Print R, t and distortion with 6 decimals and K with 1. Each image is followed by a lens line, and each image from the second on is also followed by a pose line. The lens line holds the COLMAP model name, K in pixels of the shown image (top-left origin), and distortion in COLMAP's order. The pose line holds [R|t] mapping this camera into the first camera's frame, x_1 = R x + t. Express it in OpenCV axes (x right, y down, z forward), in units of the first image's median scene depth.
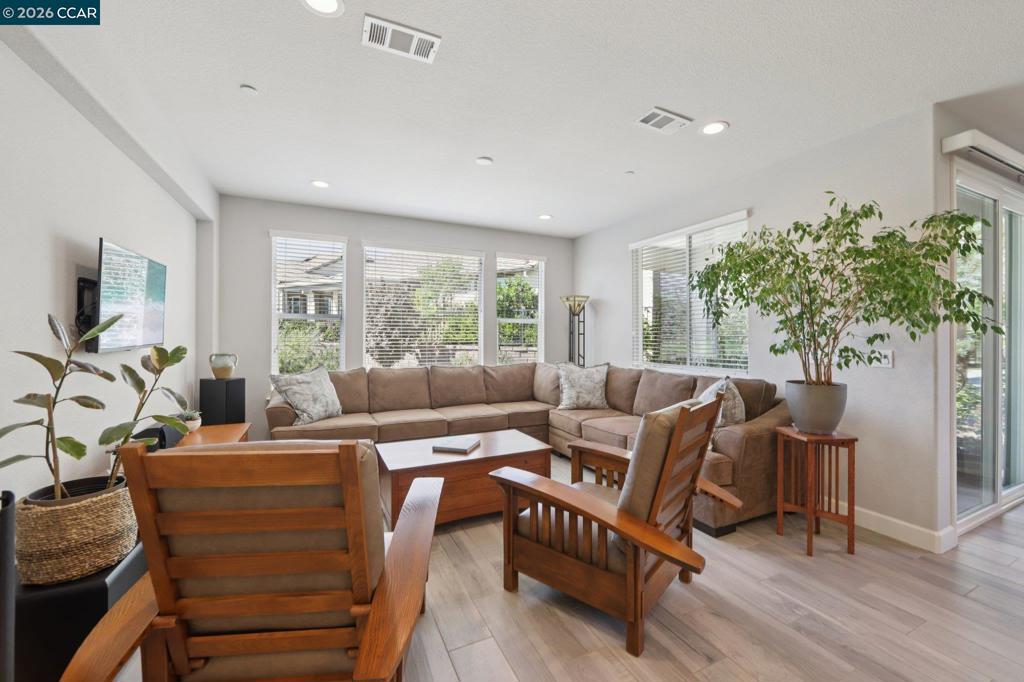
lens RADIAL K [[408.1, 0, 522.4], [0, 408.1, 334.7], [0, 0, 1]] dist [-0.012178, 0.002253]
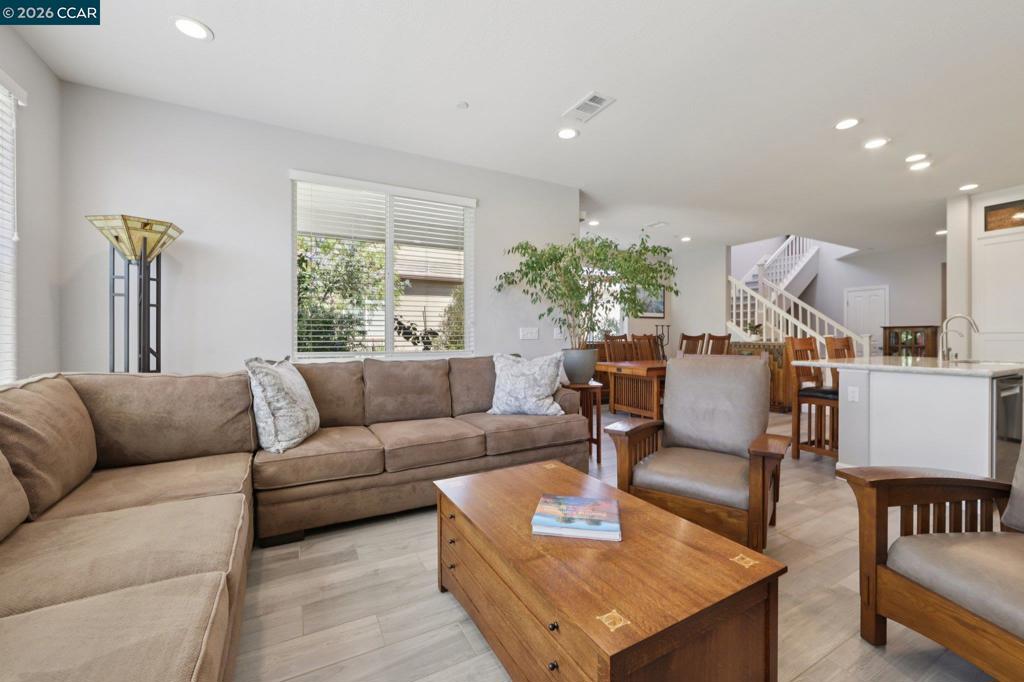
lens RADIAL K [[408.1, 0, 519.5], [0, 408.1, 338.2], [0, 0, 1]] dist [-0.012178, 0.002253]
pose [[-0.037608, -0.010129, 0.999241, -0.573754], [-0.003737, 0.999943, 0.009995, 0.053298], [-0.999286, -0.003359, -0.037644, 0.986445]]
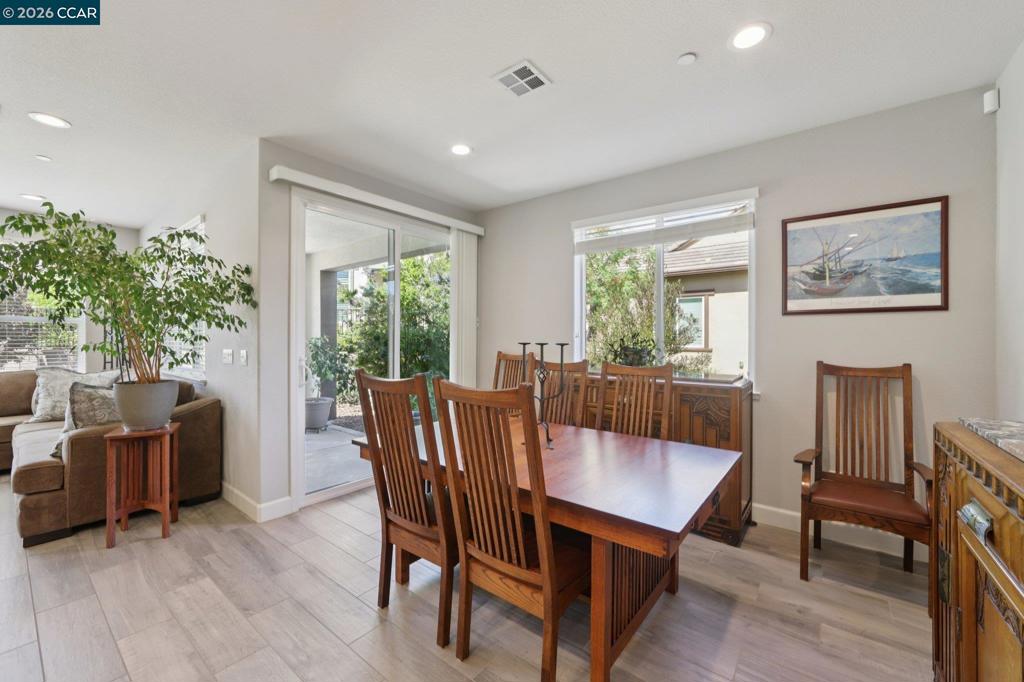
lens RADIAL K [[408.1, 0, 516.8], [0, 408.1, 339.9], [0, 0, 1]] dist [-0.012178, 0.002253]
pose [[0.898699, -0.001519, 0.438564, 0.877285], [-0.001079, 0.999983, 0.005675, 0.002998], [-0.438565, -0.005573, 0.898682, -0.284925]]
